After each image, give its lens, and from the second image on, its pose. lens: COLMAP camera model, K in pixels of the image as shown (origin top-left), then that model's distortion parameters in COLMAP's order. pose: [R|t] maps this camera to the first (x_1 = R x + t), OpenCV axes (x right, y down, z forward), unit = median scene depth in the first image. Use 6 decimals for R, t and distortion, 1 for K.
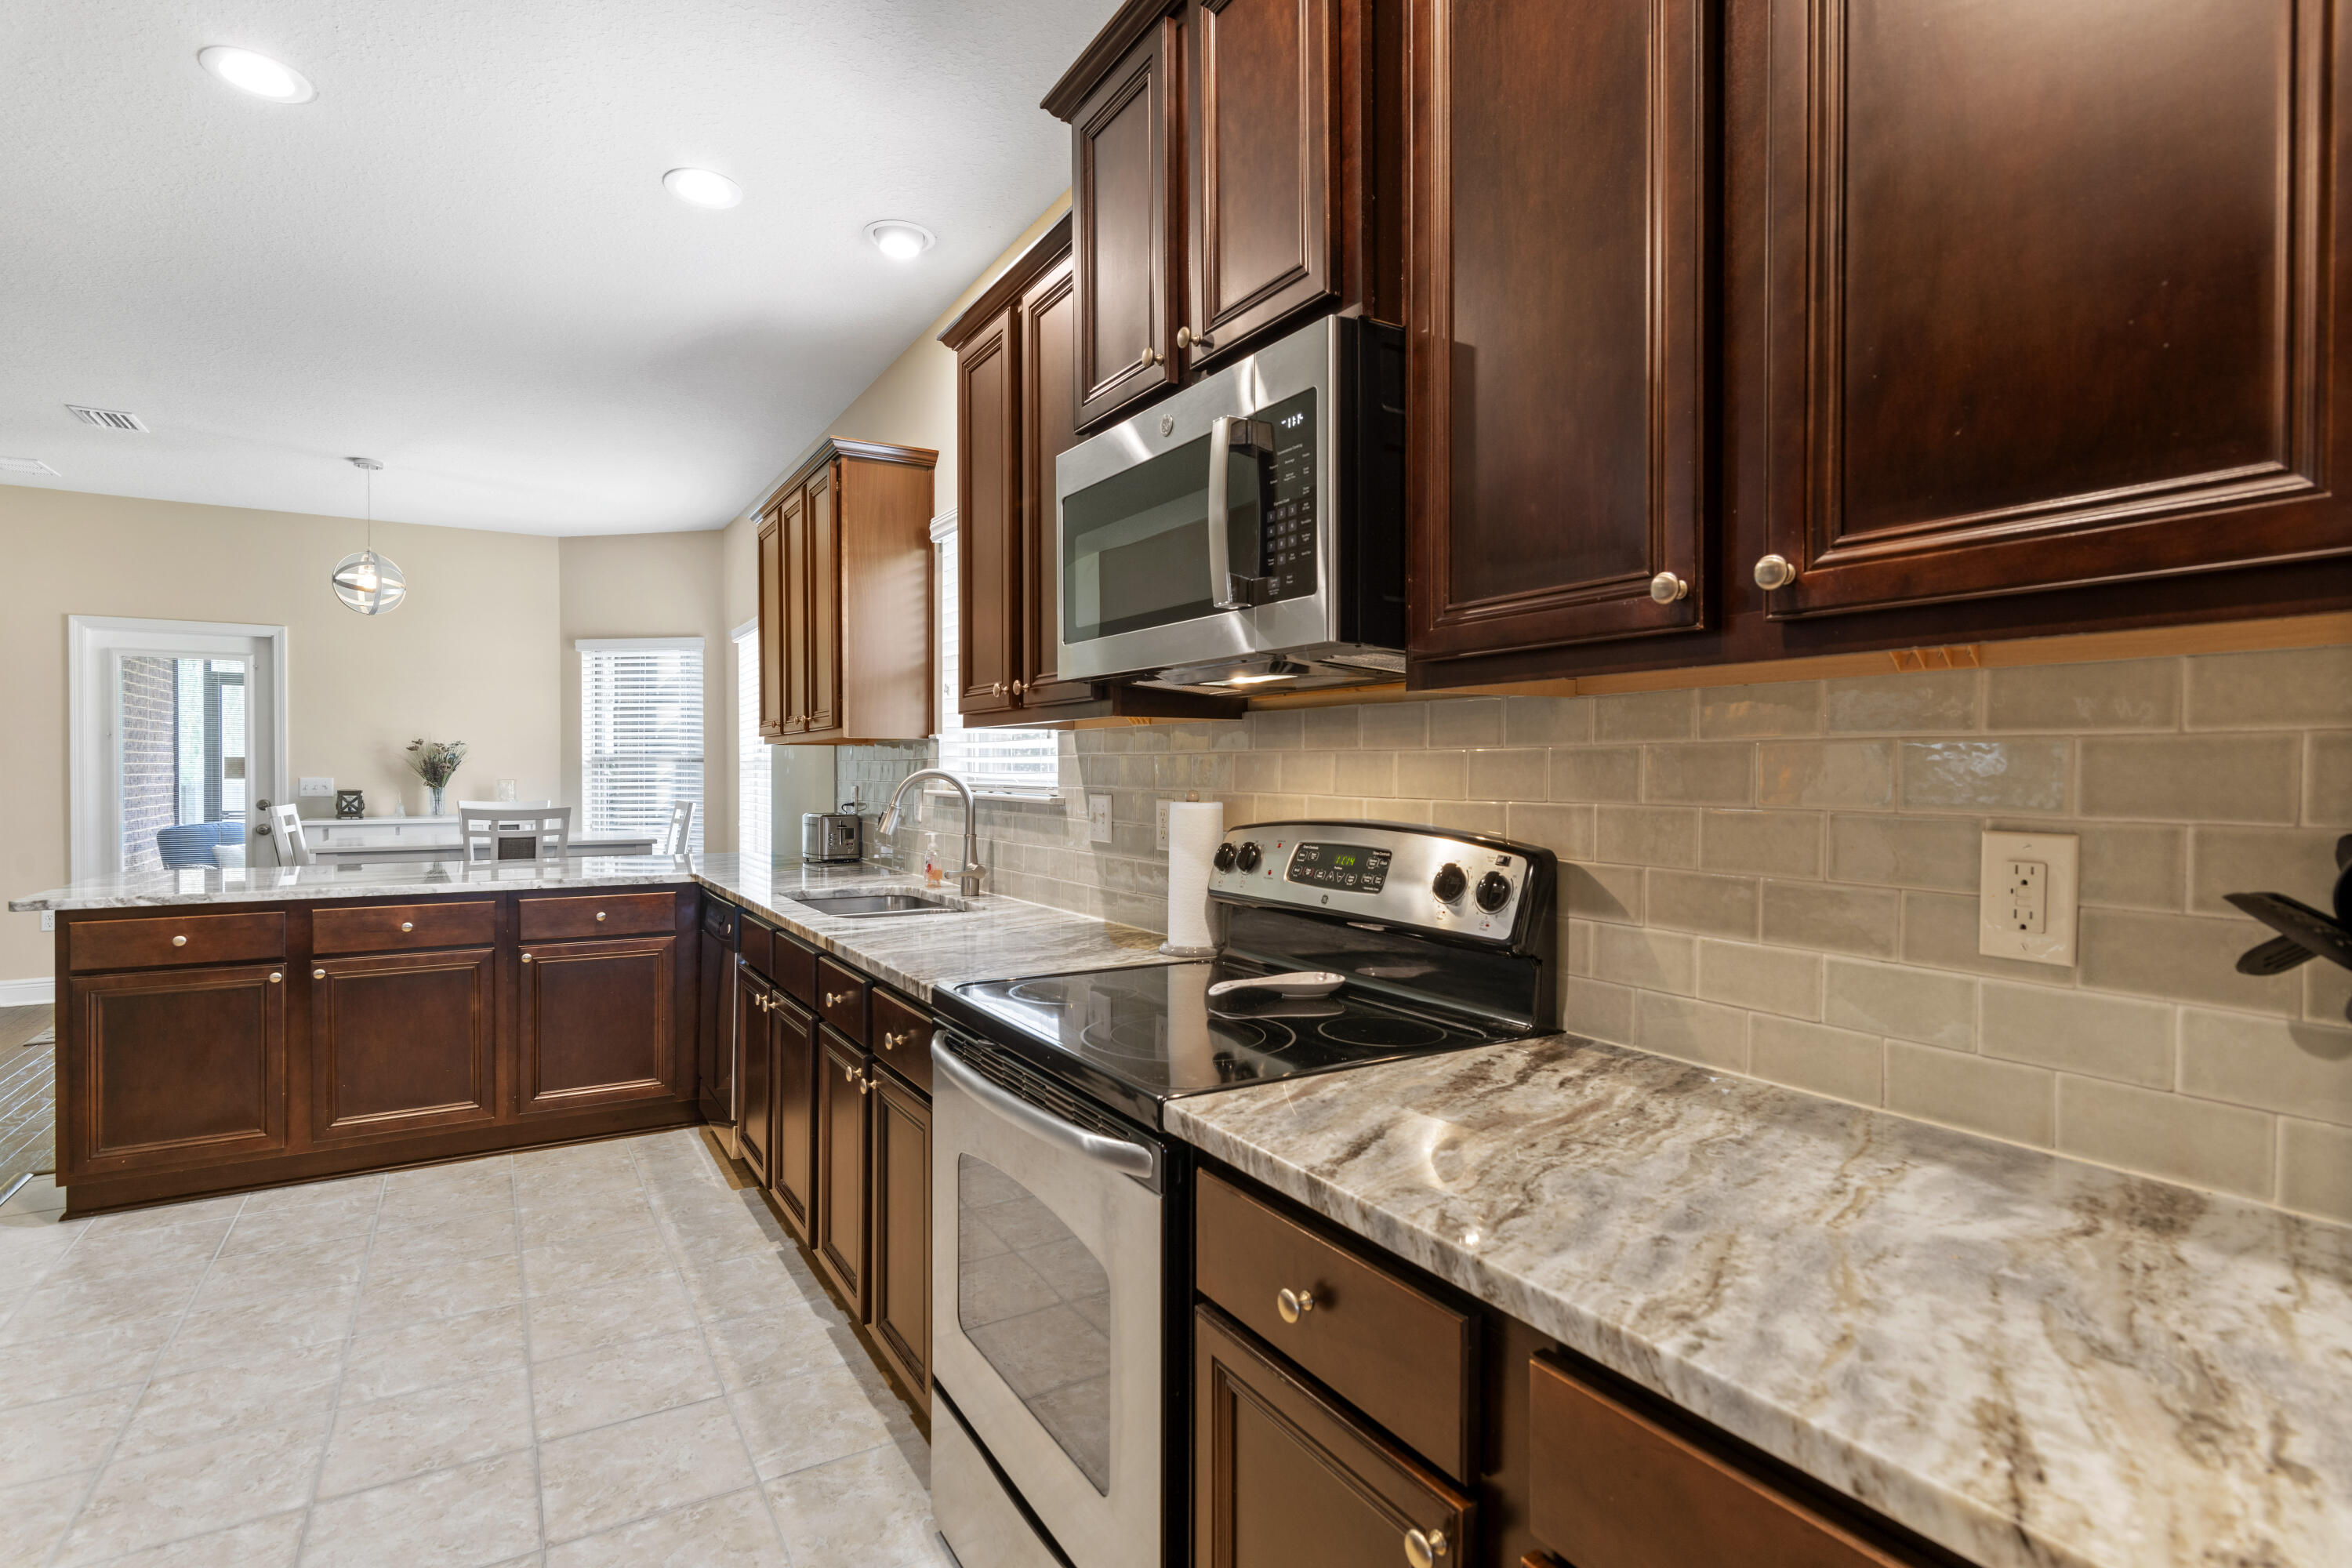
lens RADIAL K [[1150.2, 0, 1171.1], [0, 1150.2, 786.4], [0, 0, 1]] dist [0.002150, -0.000413]
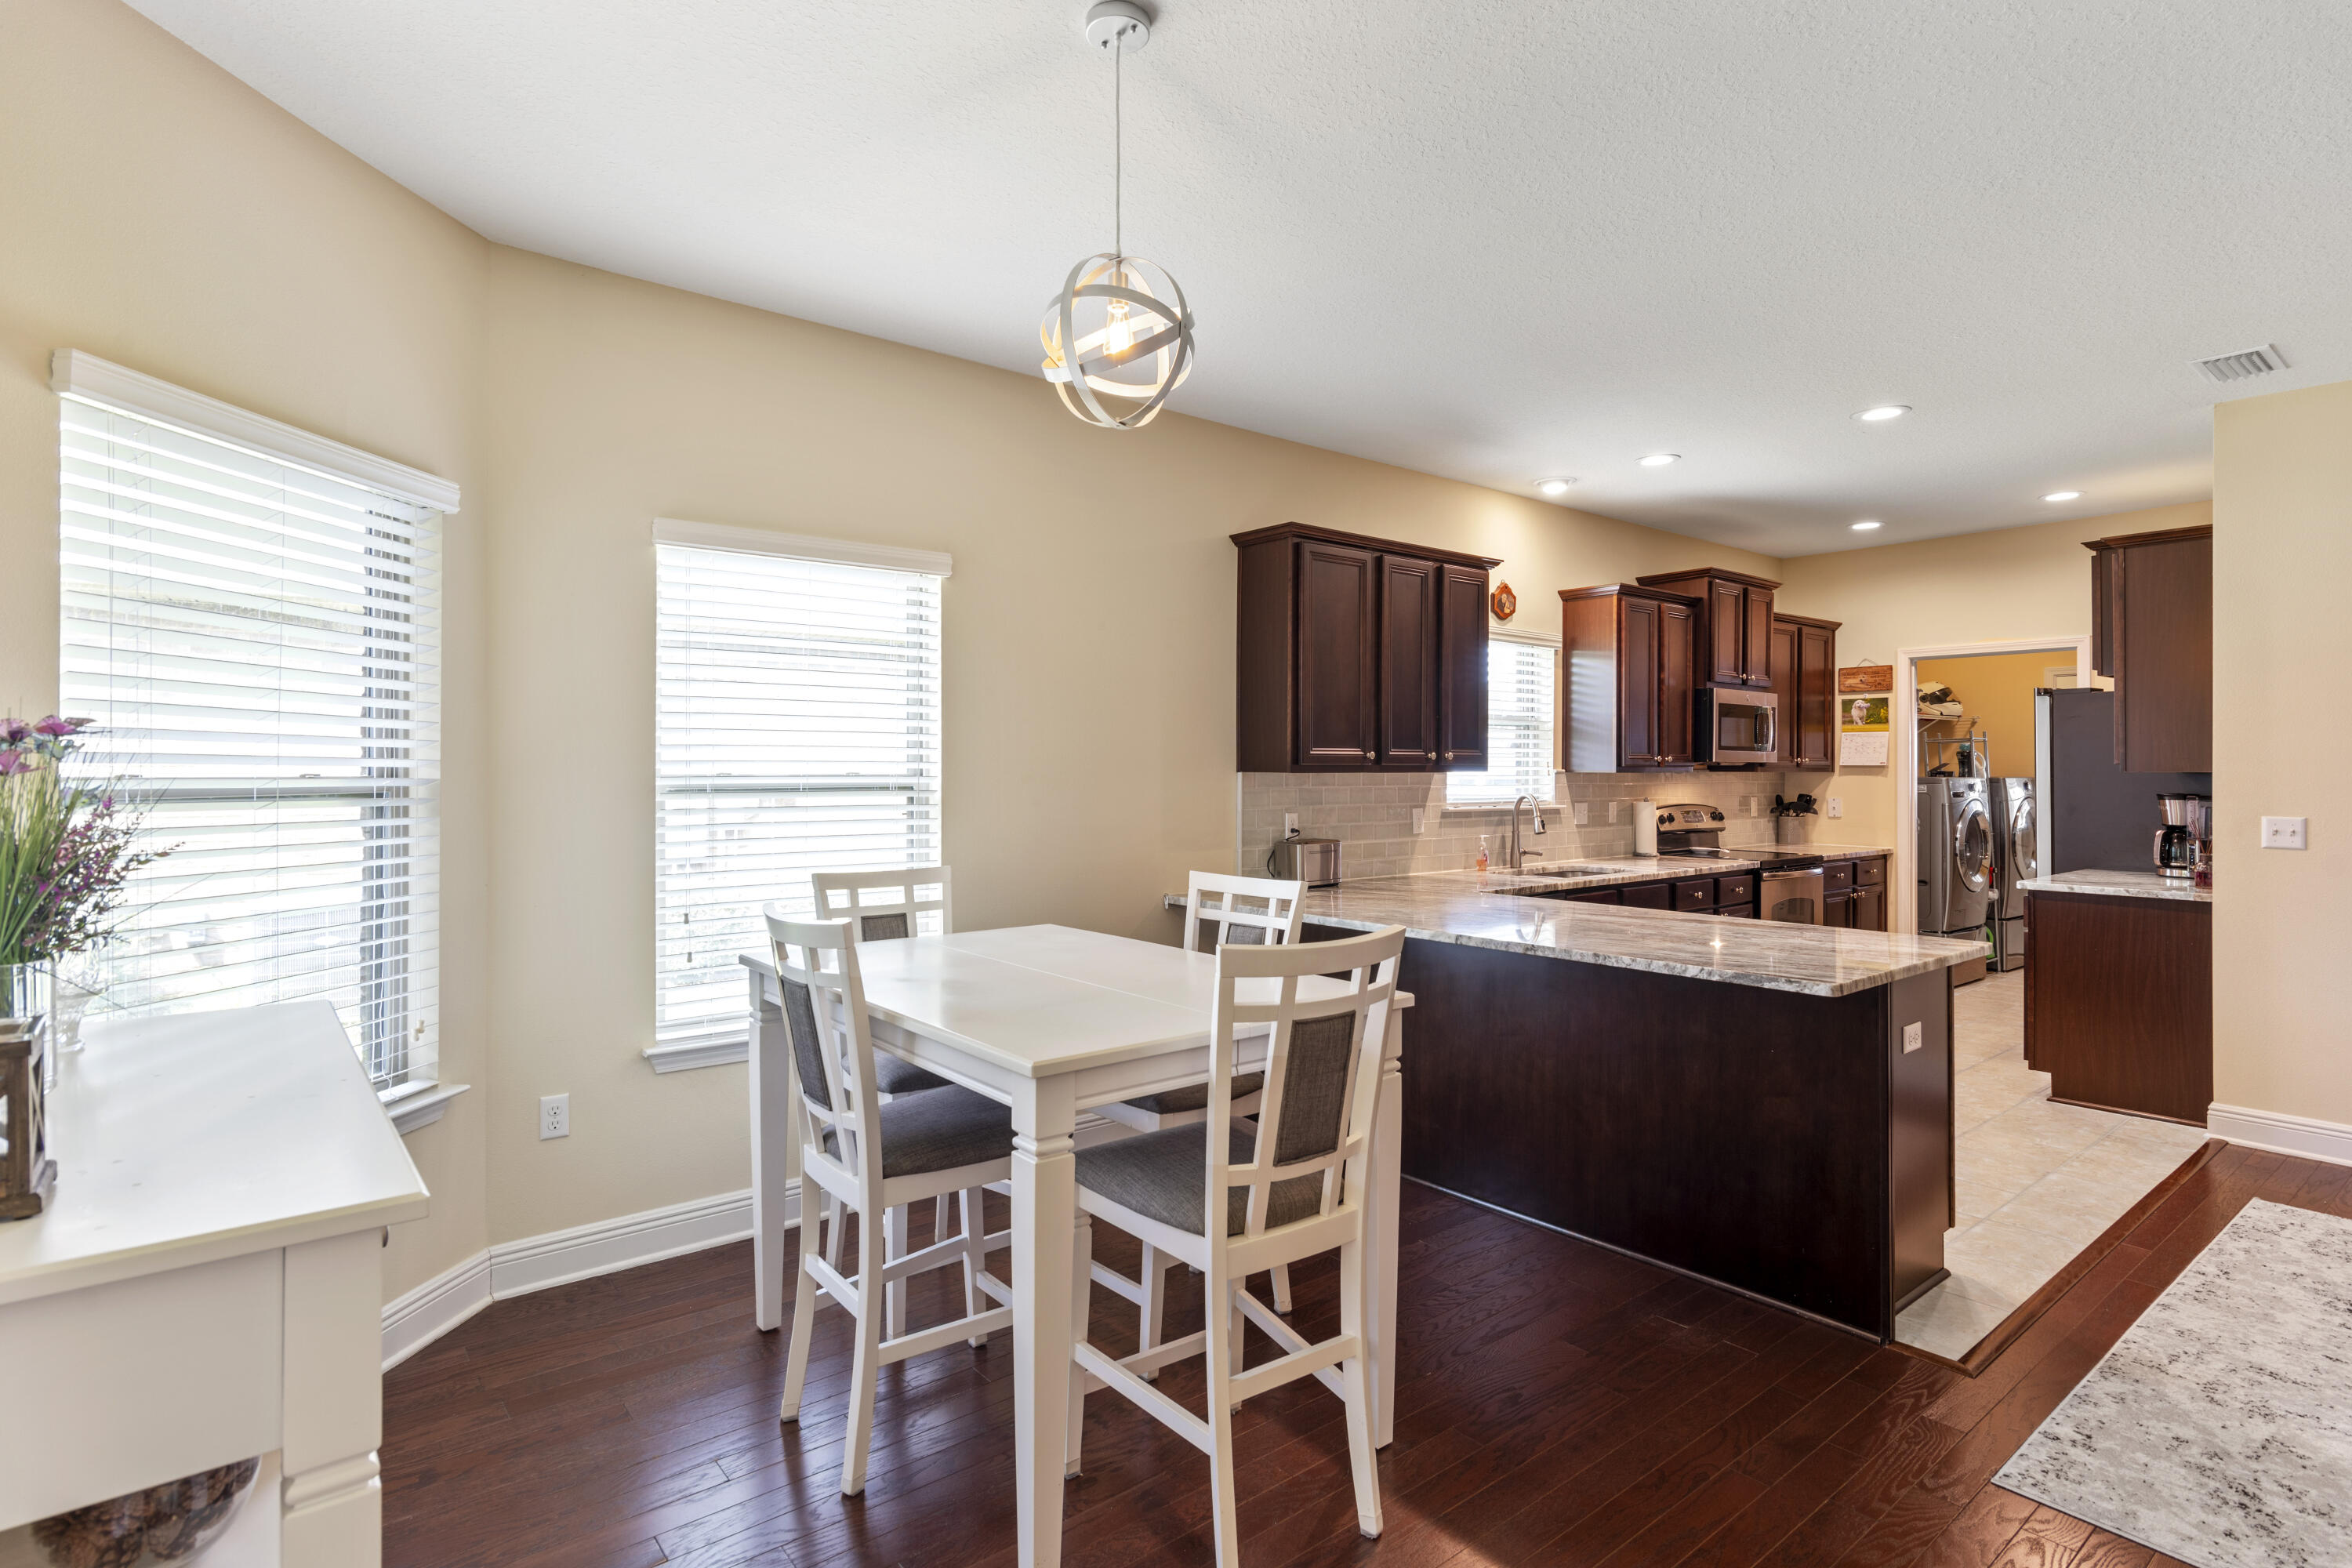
lens RADIAL K [[1159.8, 0, 1166.9], [0, 1159.8, 764.1], [0, 0, 1]] dist [0.002135, -0.000318]
pose [[-0.126562, 0.001254, 0.991958, -2.996165], [0.009641, 0.999954, -0.000034, -0.100634], [-0.991912, 0.009559, -0.126568, 2.868153]]
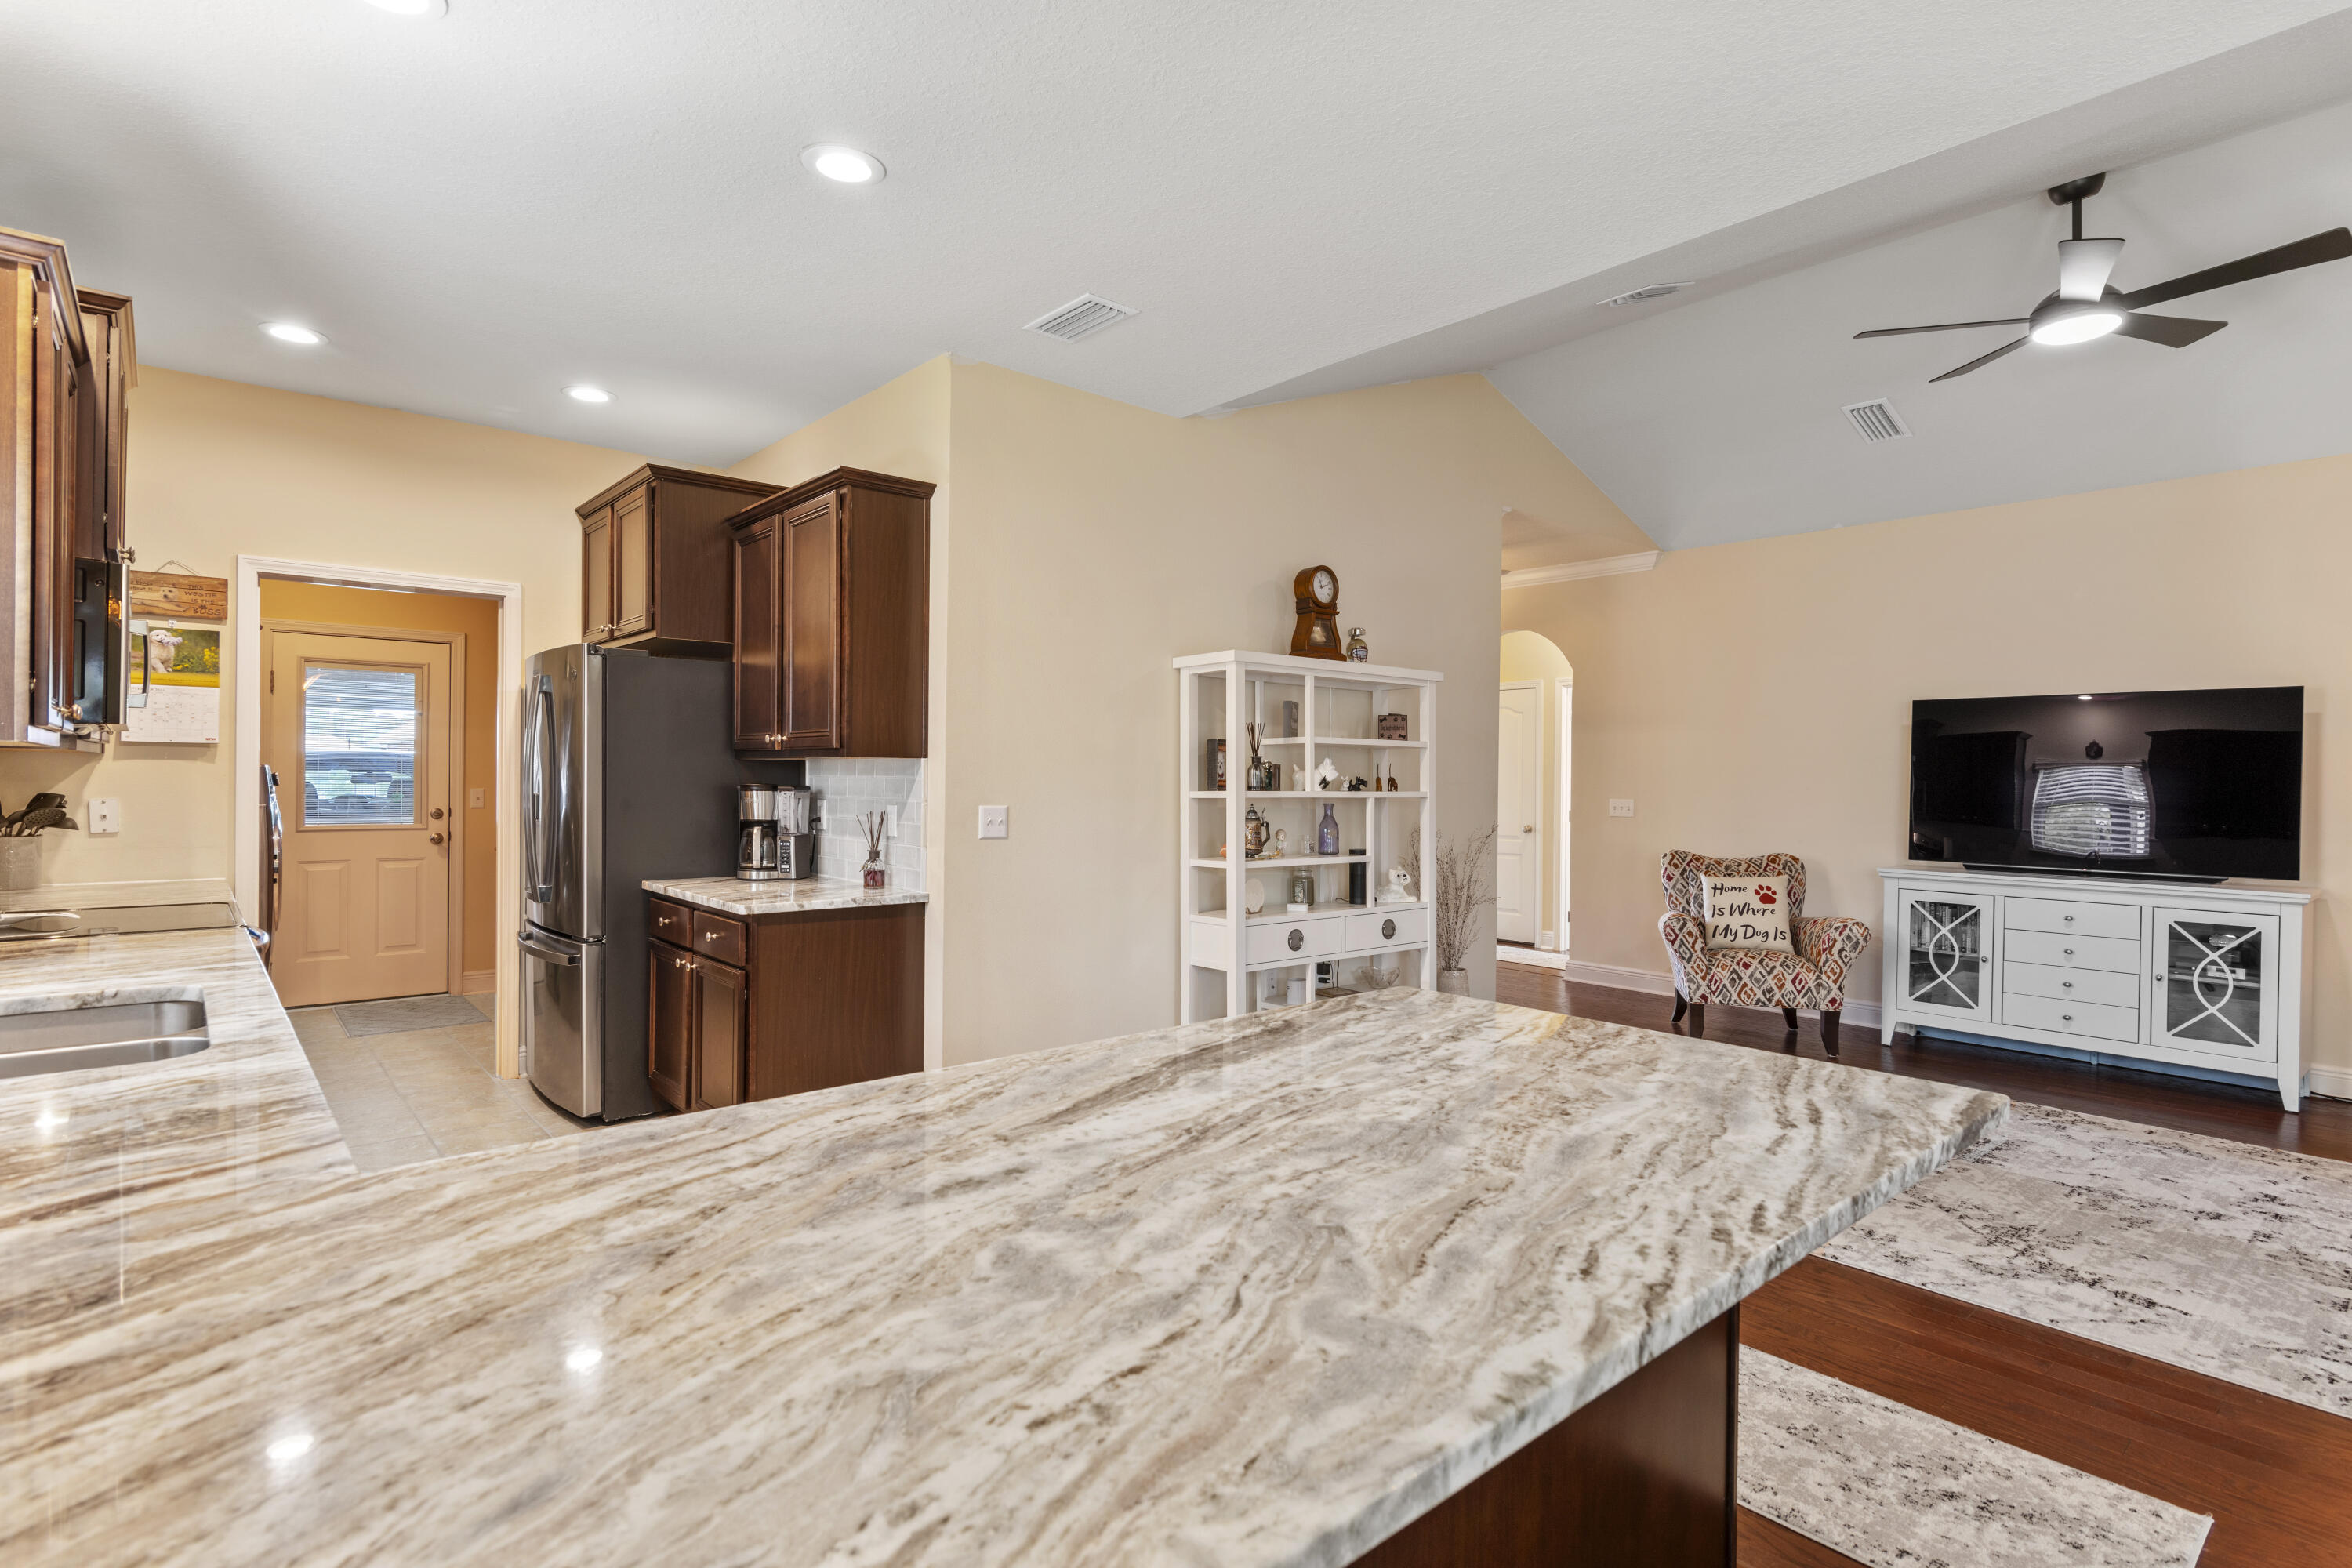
lens RADIAL K [[1150.2, 0, 1171.1], [0, 1150.2, 786.4], [0, 0, 1]] dist [0.002150, -0.000413]
pose [[-0.986085, -0.011241, -0.165864, -1.135553], [-0.014577, 0.999715, 0.018909, -0.062008], [0.165604, 0.021064, -0.985967, 2.633413]]
